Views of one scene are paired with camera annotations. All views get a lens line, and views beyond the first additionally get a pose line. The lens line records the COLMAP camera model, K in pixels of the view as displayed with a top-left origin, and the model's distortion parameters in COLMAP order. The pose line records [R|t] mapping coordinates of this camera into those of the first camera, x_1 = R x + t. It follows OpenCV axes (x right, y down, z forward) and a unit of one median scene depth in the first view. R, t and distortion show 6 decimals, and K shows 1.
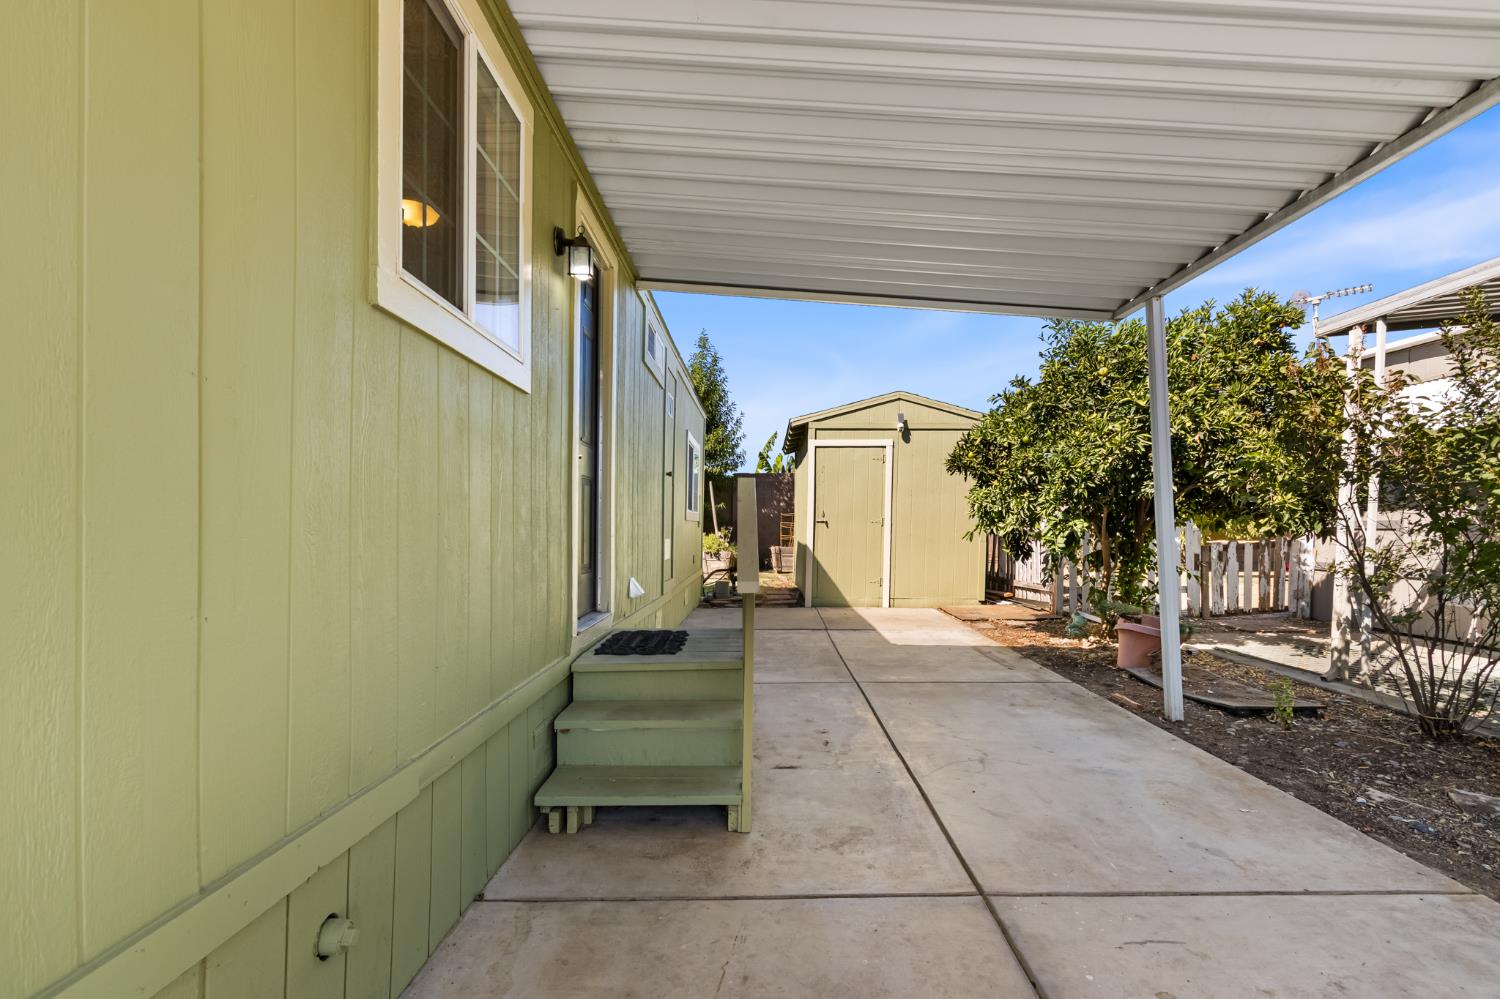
lens RADIAL K [[722.4, 0, 750.0], [0, 722.4, 499.5], [0, 0, 1]] dist [0.020332, 0.000486]
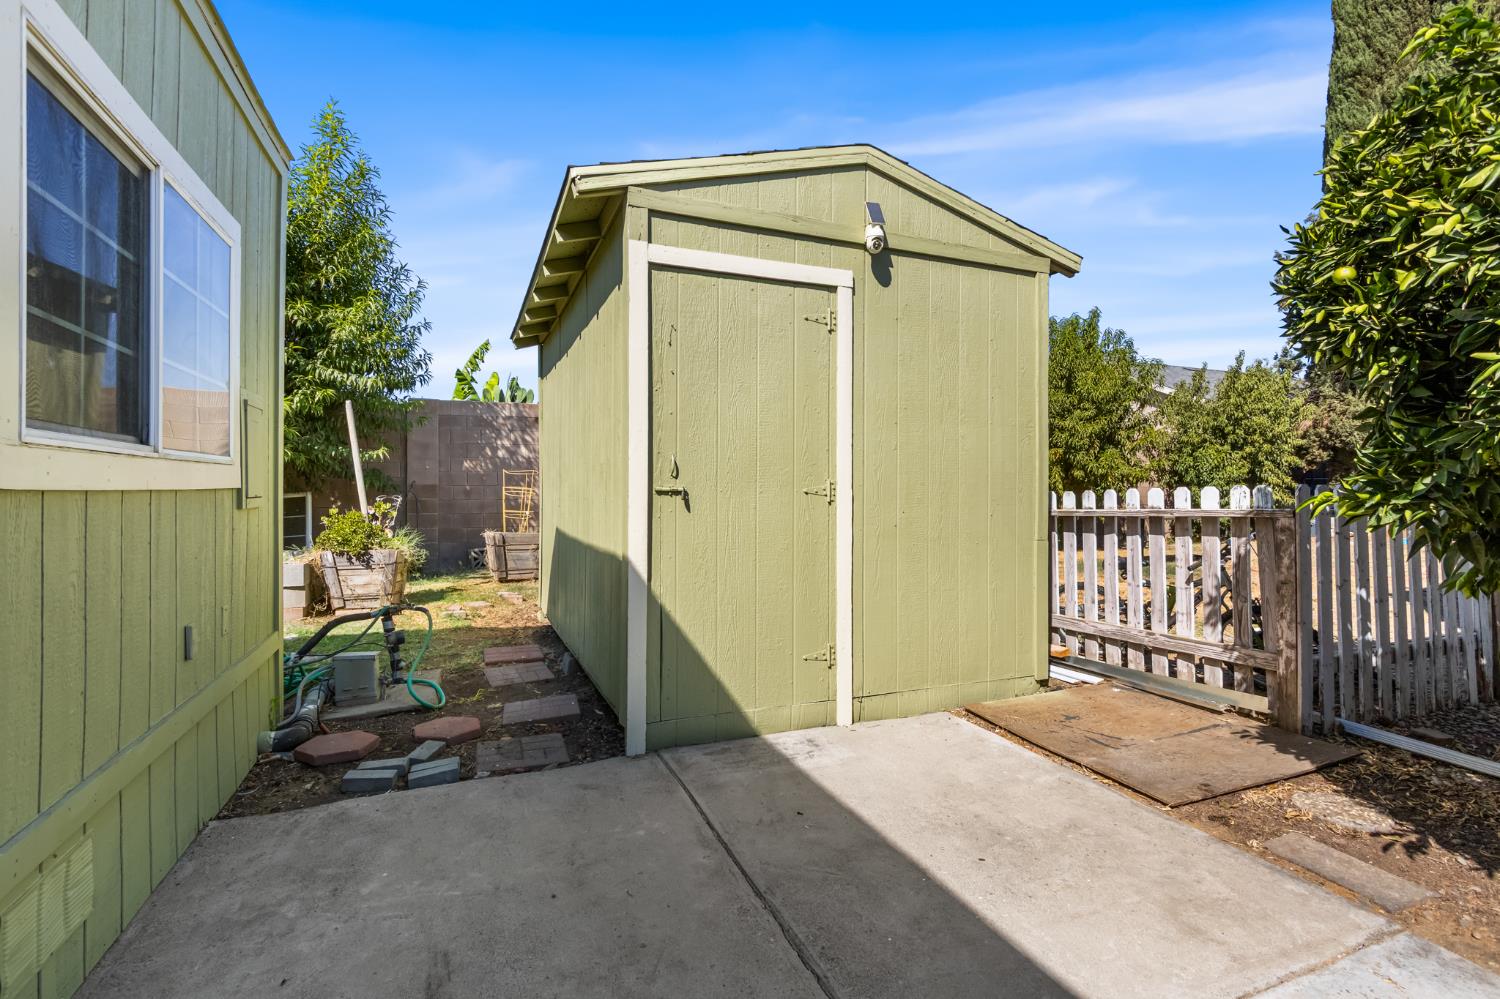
lens RADIAL K [[722.4, 0, 750.0], [0, 722.4, 499.5], [0, 0, 1]] dist [0.020332, 0.000486]
pose [[0.920632, -0.009518, 0.390317, 0.001030], [-0.012745, 0.998437, 0.054409, 0.010924], [-0.390225, -0.055065, 0.919072, 0.474934]]
